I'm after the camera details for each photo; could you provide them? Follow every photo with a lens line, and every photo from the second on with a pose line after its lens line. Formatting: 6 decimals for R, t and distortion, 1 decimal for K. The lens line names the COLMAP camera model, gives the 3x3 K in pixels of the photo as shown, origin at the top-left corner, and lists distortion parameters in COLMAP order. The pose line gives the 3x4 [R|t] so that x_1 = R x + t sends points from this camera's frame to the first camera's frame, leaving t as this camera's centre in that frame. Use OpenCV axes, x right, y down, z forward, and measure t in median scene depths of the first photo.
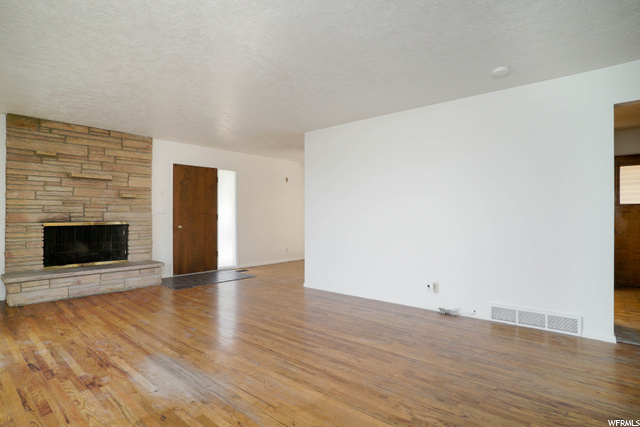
lens RADIAL K [[336.7, 0, 316.7], [0, 336.7, 214.6], [0, 0, 1]] dist [-0.081322, 0.048943]
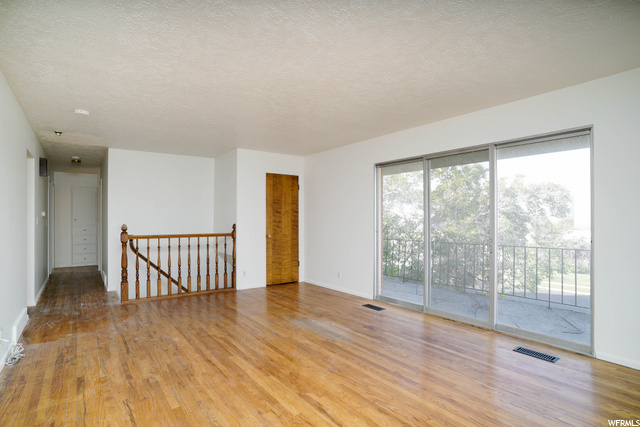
lens RADIAL K [[336.7, 0, 316.7], [0, 336.7, 214.6], [0, 0, 1]] dist [-0.081322, 0.048943]
pose [[-0.976502, 0.007920, 0.215363, -0.380323], [0.004247, 0.999838, -0.017510, -0.017863], [-0.215467, -0.016184, -0.976377, 1.322959]]
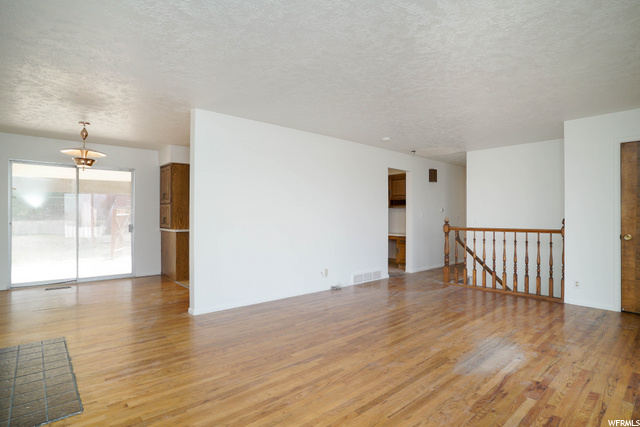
lens RADIAL K [[336.7, 0, 316.7], [0, 336.7, 214.6], [0, 0, 1]] dist [-0.081322, 0.048943]
pose [[0.121359, 0.006693, 0.992586, -0.862447], [-0.005893, 0.999965, -0.006022, -0.006617], [-0.992591, -0.005118, 0.121394, 0.756140]]
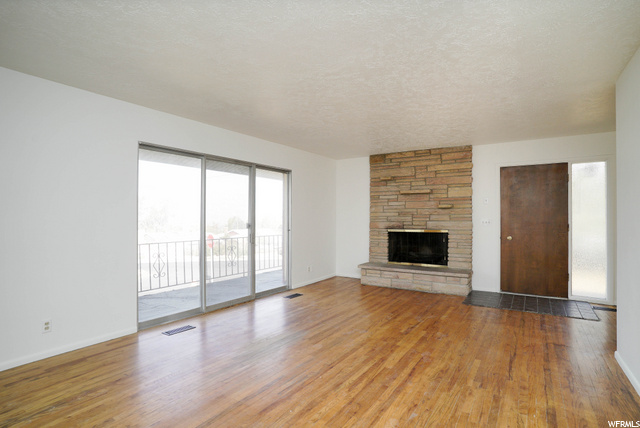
lens RADIAL K [[336.7, 0, 316.7], [0, 336.7, 215.1], [0, 0, 1]] dist [-0.081322, 0.048943]
pose [[0.142080, -0.007415, -0.989827, 0.509387], [0.000971, 0.999973, -0.007352, -0.023259], [0.989855, 0.000083, 0.142084, 0.500675]]
